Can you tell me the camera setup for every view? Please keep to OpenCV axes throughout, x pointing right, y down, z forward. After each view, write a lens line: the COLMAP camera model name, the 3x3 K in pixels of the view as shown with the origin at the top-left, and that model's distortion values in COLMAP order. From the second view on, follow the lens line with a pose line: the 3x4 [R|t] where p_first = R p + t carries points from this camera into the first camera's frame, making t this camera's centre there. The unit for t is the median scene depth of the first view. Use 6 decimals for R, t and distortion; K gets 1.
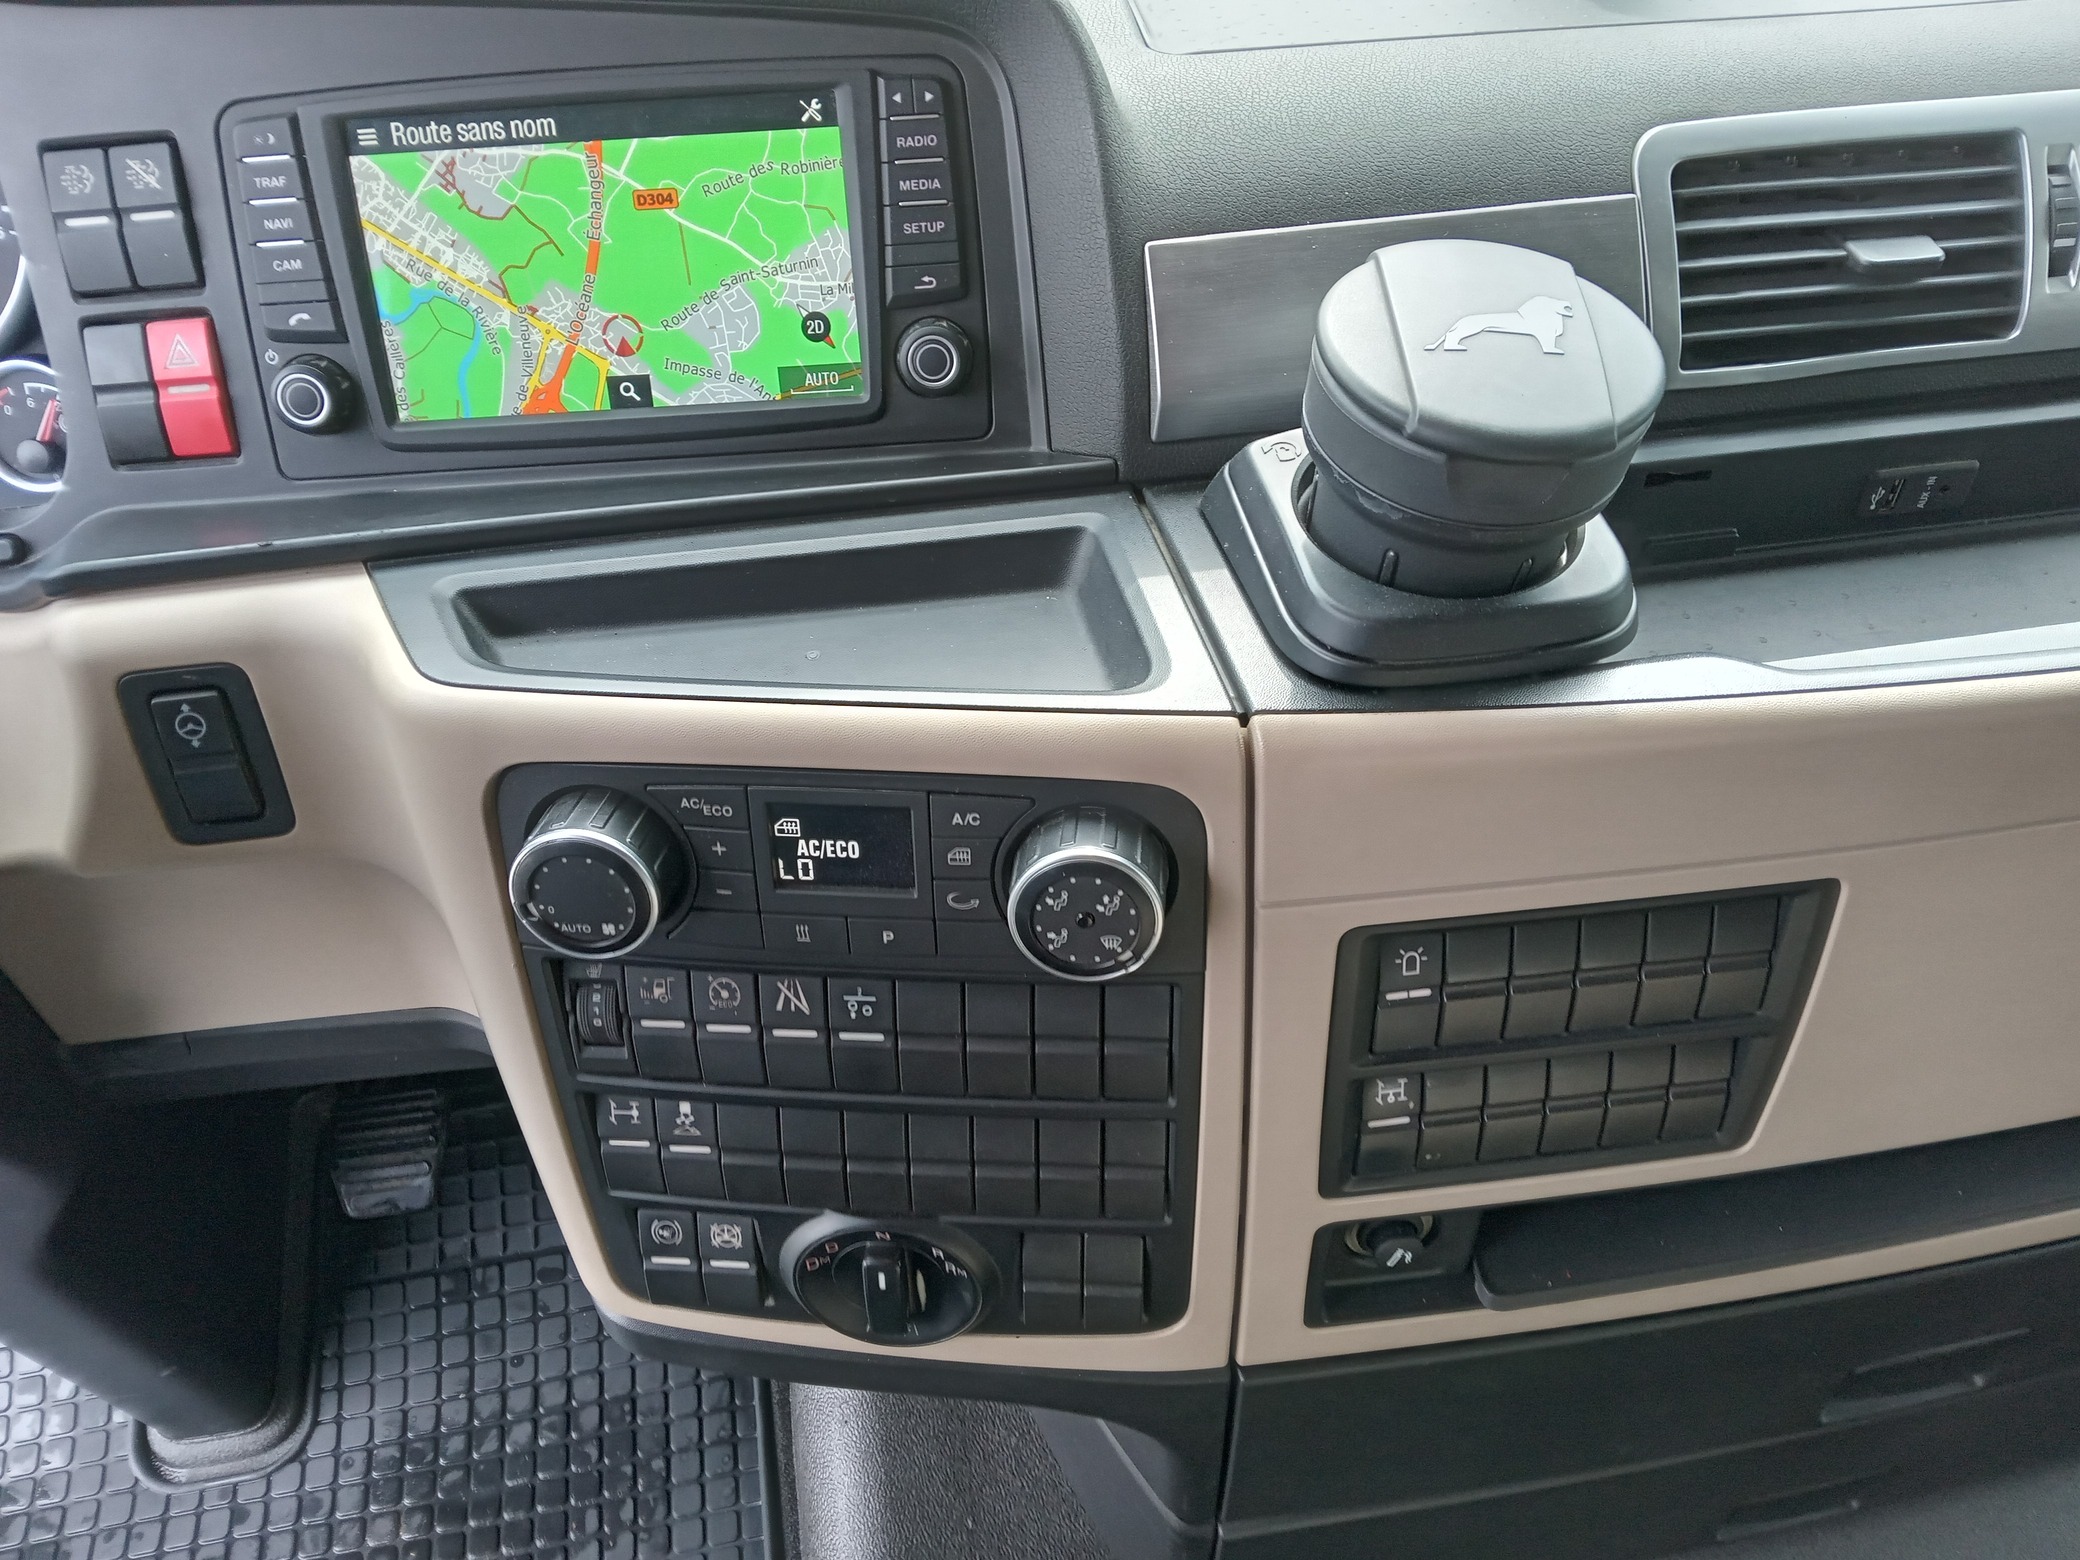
lens RADIAL K [[1520.7, 0, 1048.1], [0, 1520.7, 797.3], [0, 0, 1]] dist [0.037078, -0.061070]
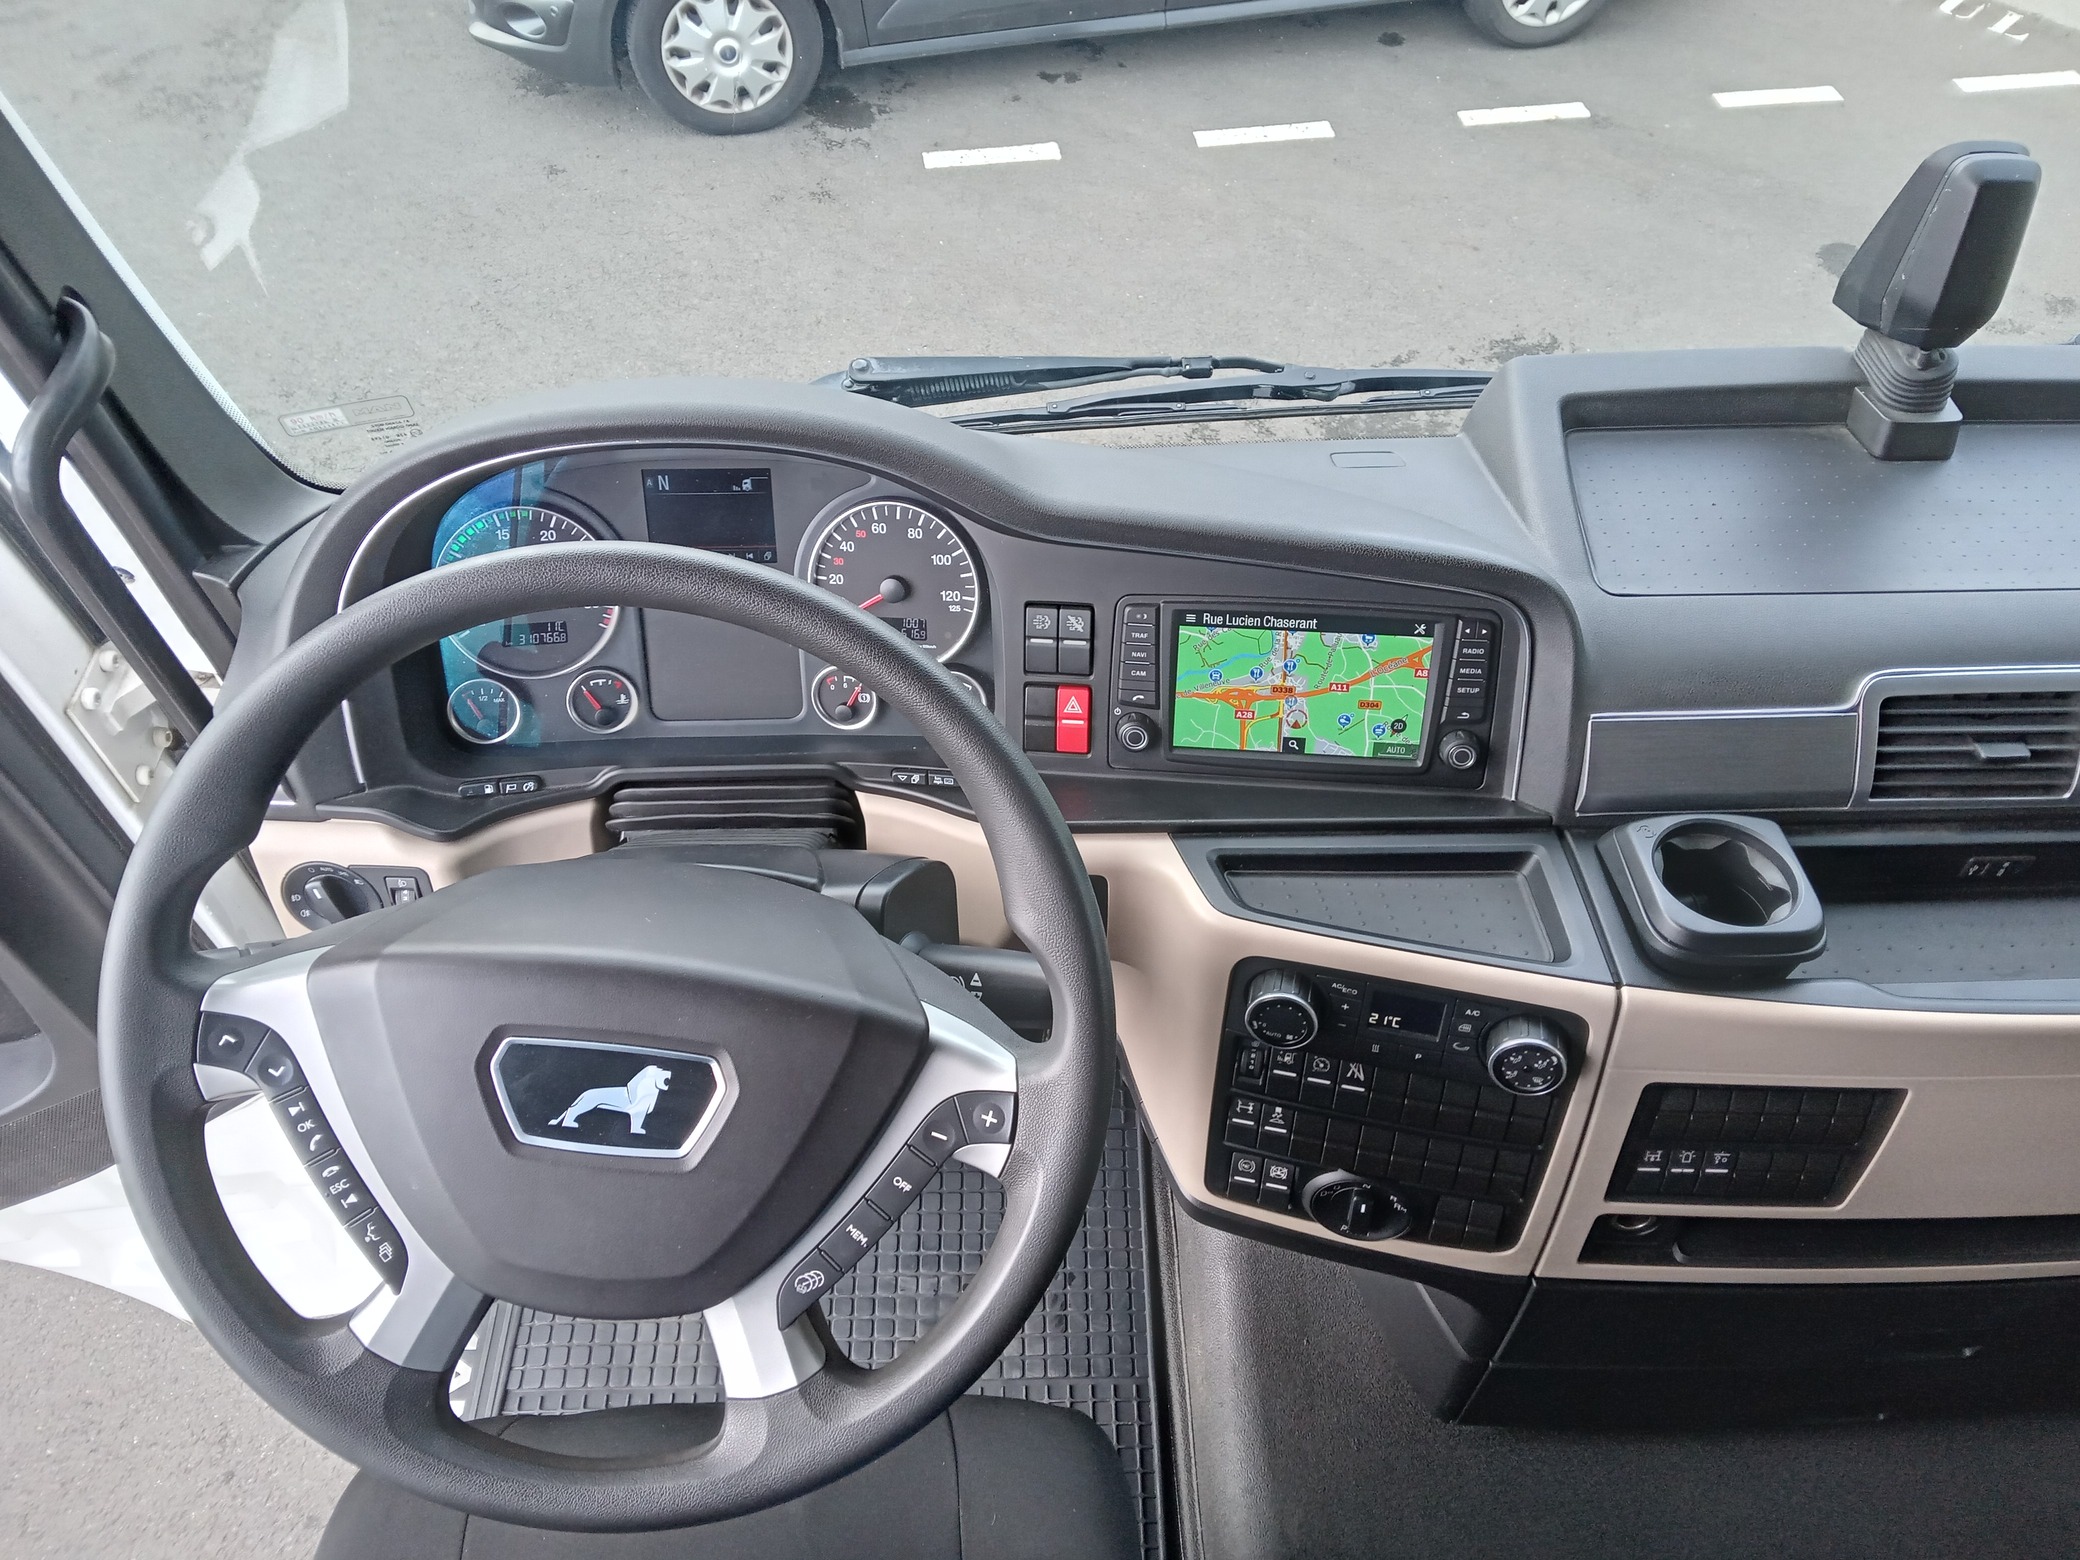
lens RADIAL K [[1520.7, 0, 1045.4], [0, 1520.7, 797.8], [0, 0, 1]] dist [0.037078, -0.061070]
pose [[0.988666, 0.116631, -0.094535, -0.402409], [-0.107423, 0.989444, 0.097264, -0.359326], [0.104881, -0.086007, 0.990759, -0.958286]]
